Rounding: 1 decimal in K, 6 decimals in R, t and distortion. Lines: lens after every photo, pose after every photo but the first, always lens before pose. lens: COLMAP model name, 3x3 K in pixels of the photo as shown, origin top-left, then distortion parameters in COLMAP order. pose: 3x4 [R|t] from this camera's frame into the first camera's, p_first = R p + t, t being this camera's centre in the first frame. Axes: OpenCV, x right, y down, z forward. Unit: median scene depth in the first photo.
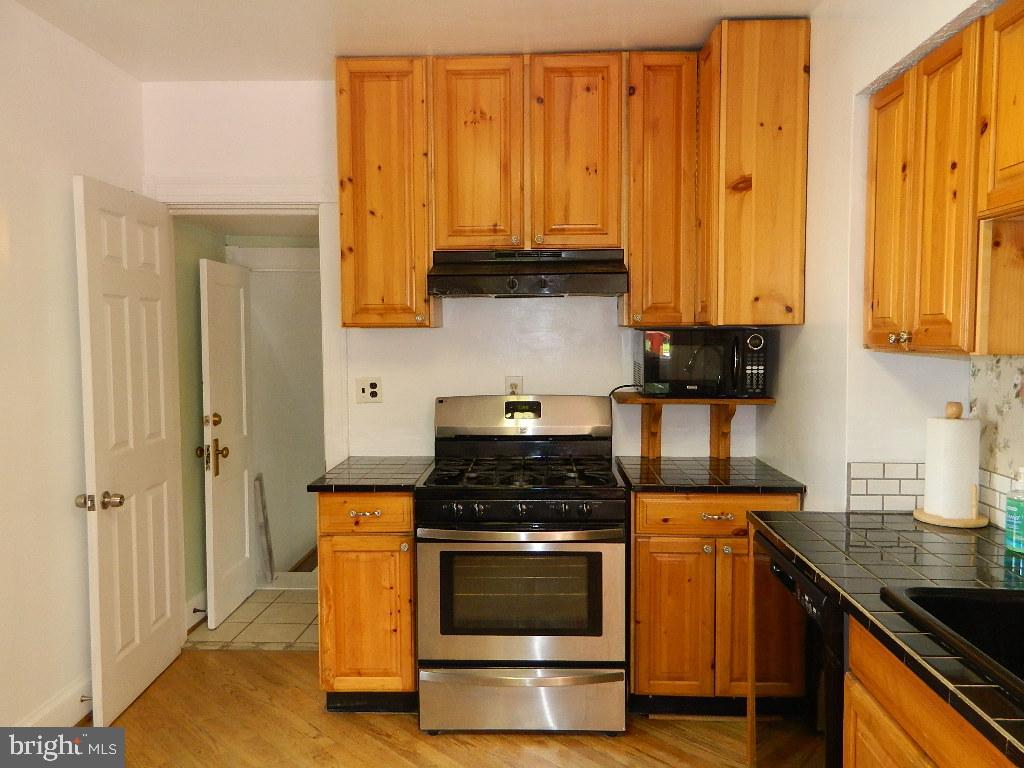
lens RADIAL K [[799.3, 0, 511.9], [0, 799.3, 375.7], [0, 0, 1]] dist [0.045728, -0.029841]
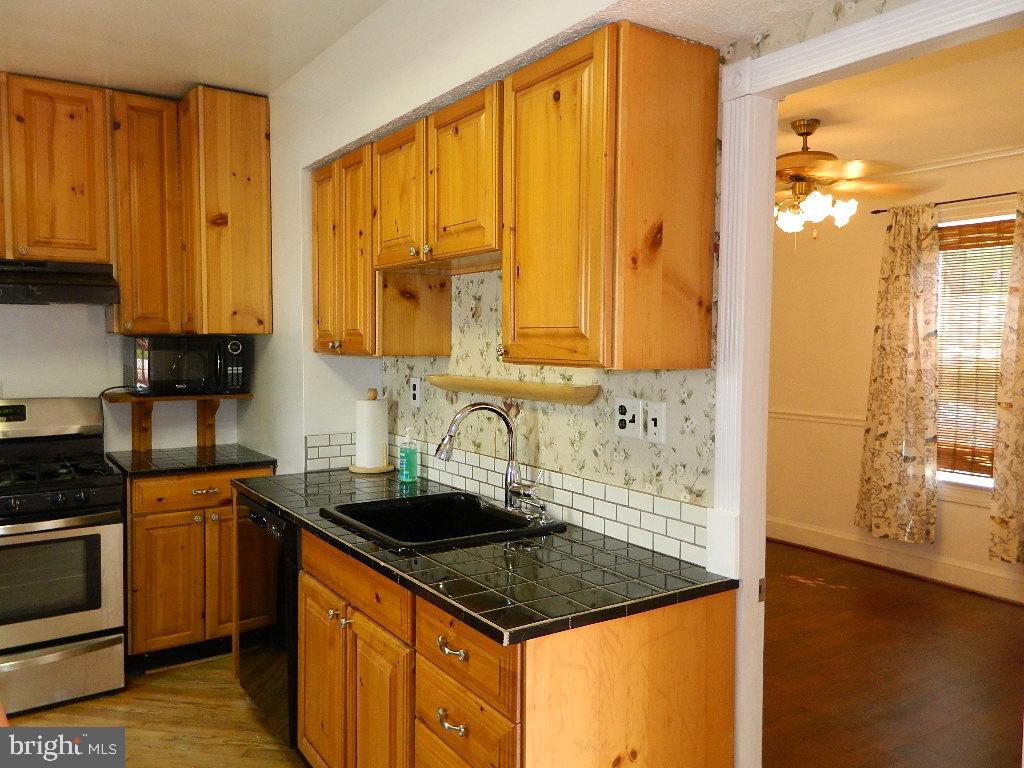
lens RADIAL K [[799.3, 0, 511.9], [0, 799.3, 375.7], [0, 0, 1]] dist [0.045728, -0.029841]
pose [[0.811155, -0.019677, 0.584500, -0.075149], [0.023925, 0.999714, 0.000454, 0.011198], [-0.584342, 0.013616, 0.811393, -0.256488]]
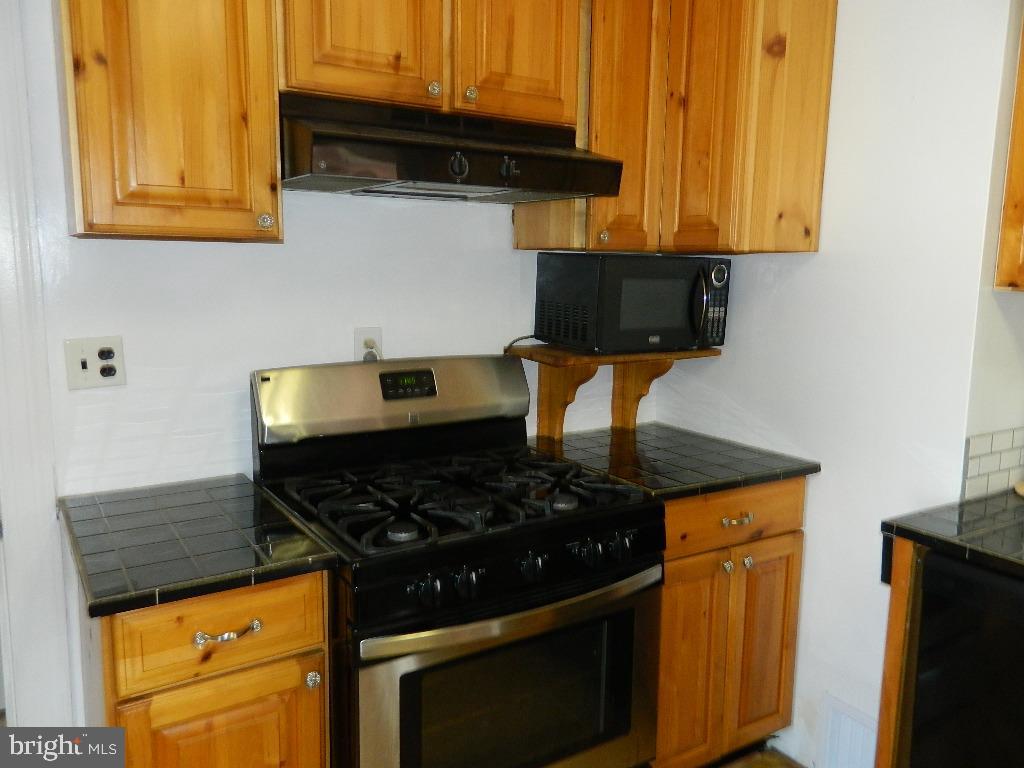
lens RADIAL K [[799.3, 0, 511.9], [0, 799.3, 375.7], [0, 0, 1]] dist [0.045728, -0.029841]
pose [[0.817292, -0.061369, 0.572946, -0.307309], [0.011760, 0.995882, 0.089894, -0.019974], [-0.576103, -0.066731, 0.814648, 0.524817]]
